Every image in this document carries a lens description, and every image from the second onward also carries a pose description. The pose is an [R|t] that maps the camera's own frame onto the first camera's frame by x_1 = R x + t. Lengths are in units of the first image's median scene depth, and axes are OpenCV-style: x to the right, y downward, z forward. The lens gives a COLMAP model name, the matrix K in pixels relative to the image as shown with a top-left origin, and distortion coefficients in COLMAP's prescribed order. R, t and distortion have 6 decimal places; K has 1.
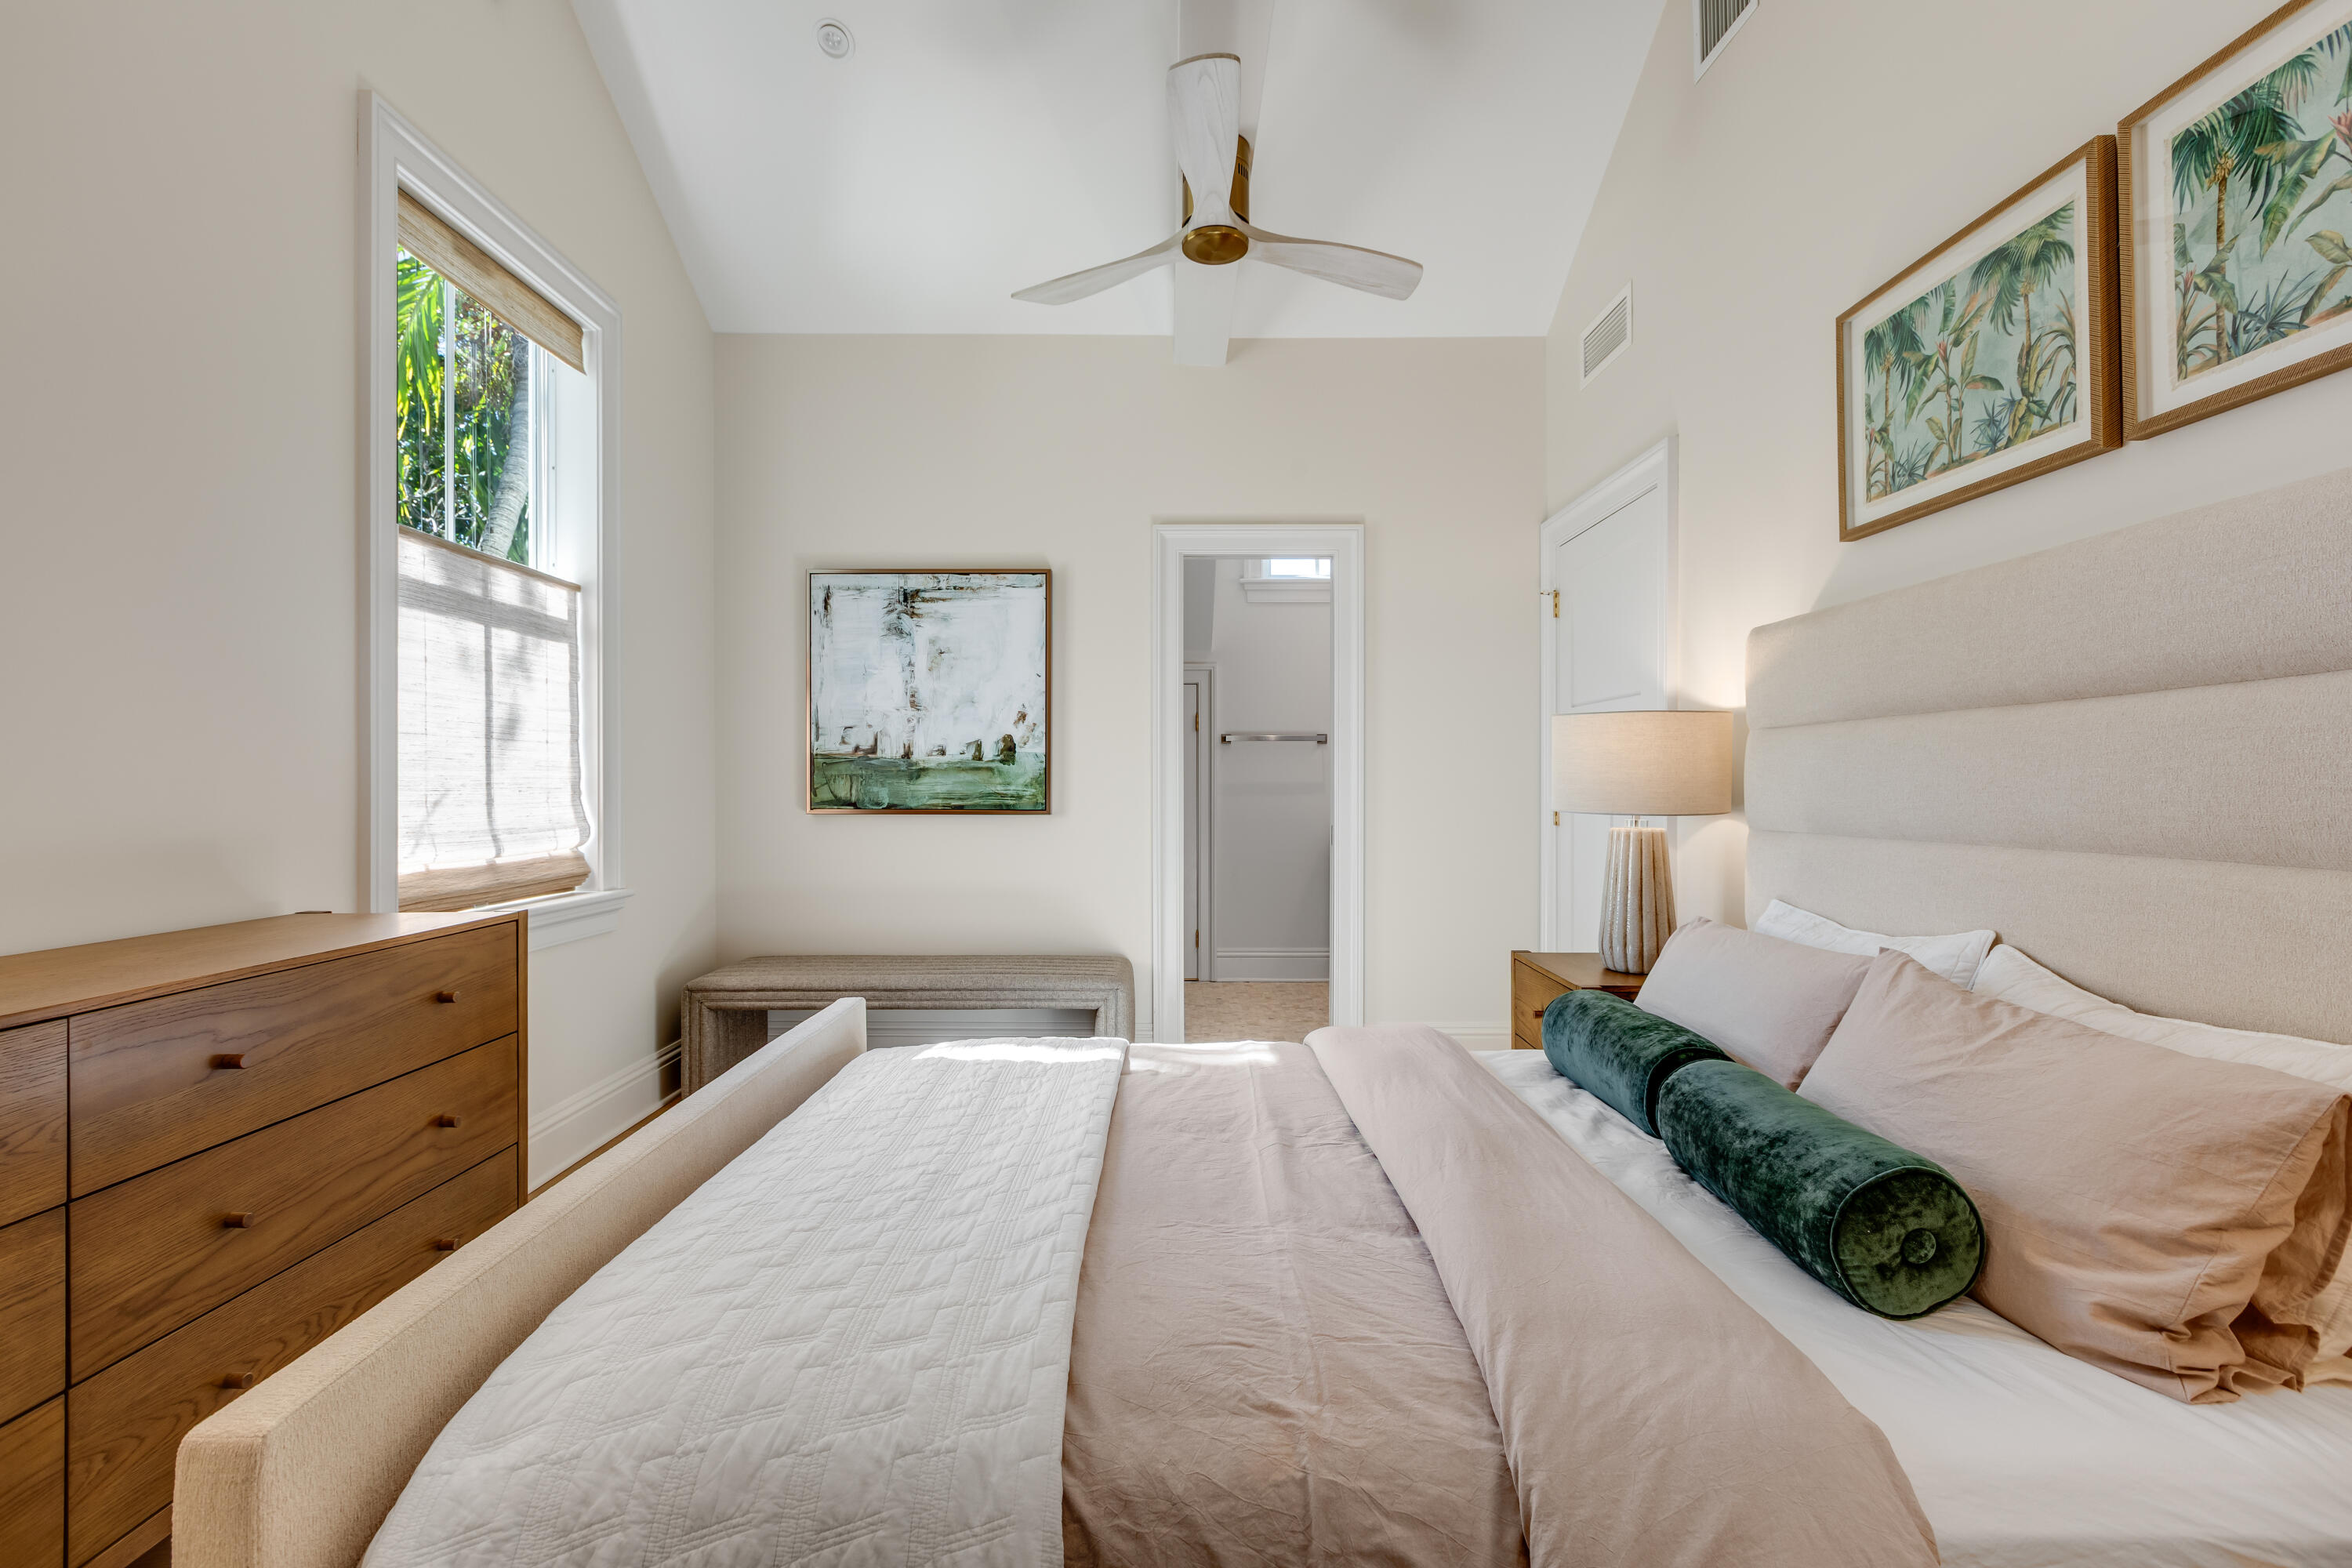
lens RADIAL K [[1062.3, 0, 1175.9], [0, 1062.3, 780.8], [0, 0, 1]] dist [0.004790, 0.000135]
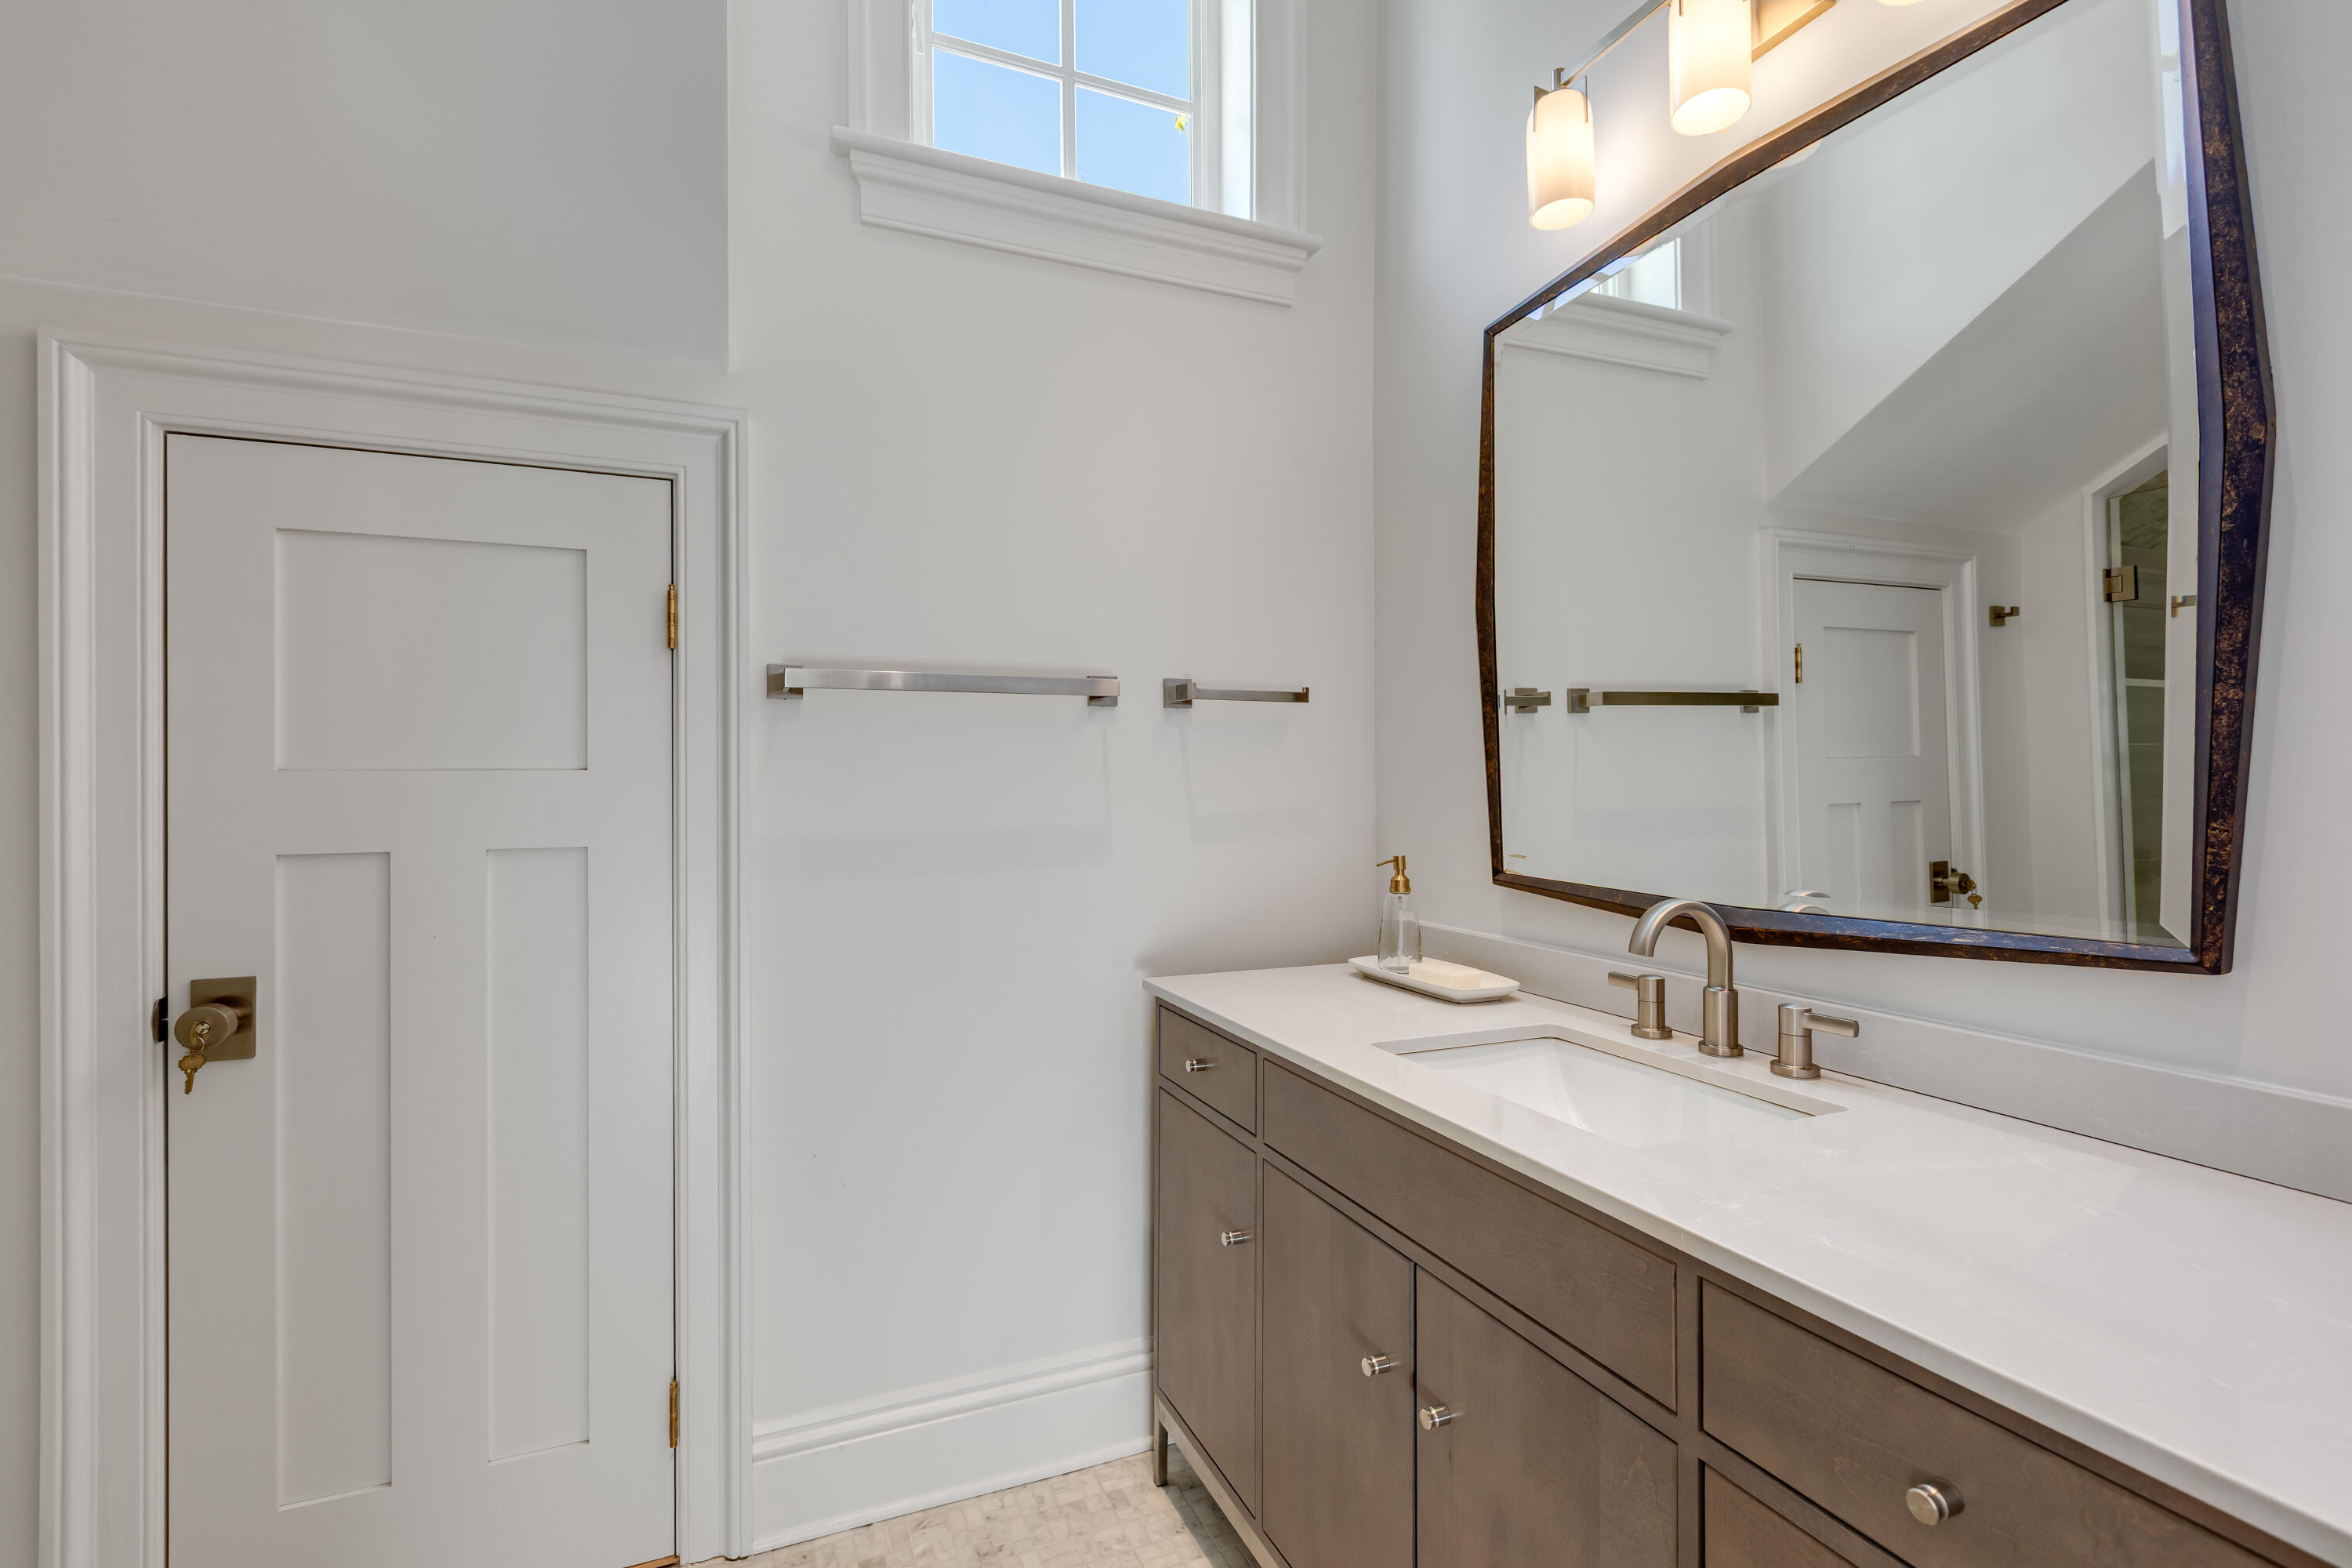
lens RADIAL K [[1062.3, 0, 1174.9], [0, 1062.3, 782.4], [0, 0, 1]] dist [0.004790, 0.000135]
pose [[0.919511, -0.005482, 0.393027, 0.031516], [0.006520, 0.999978, -0.001307, -0.011833], [-0.393011, 0.003764, 0.919526, 0.697424]]
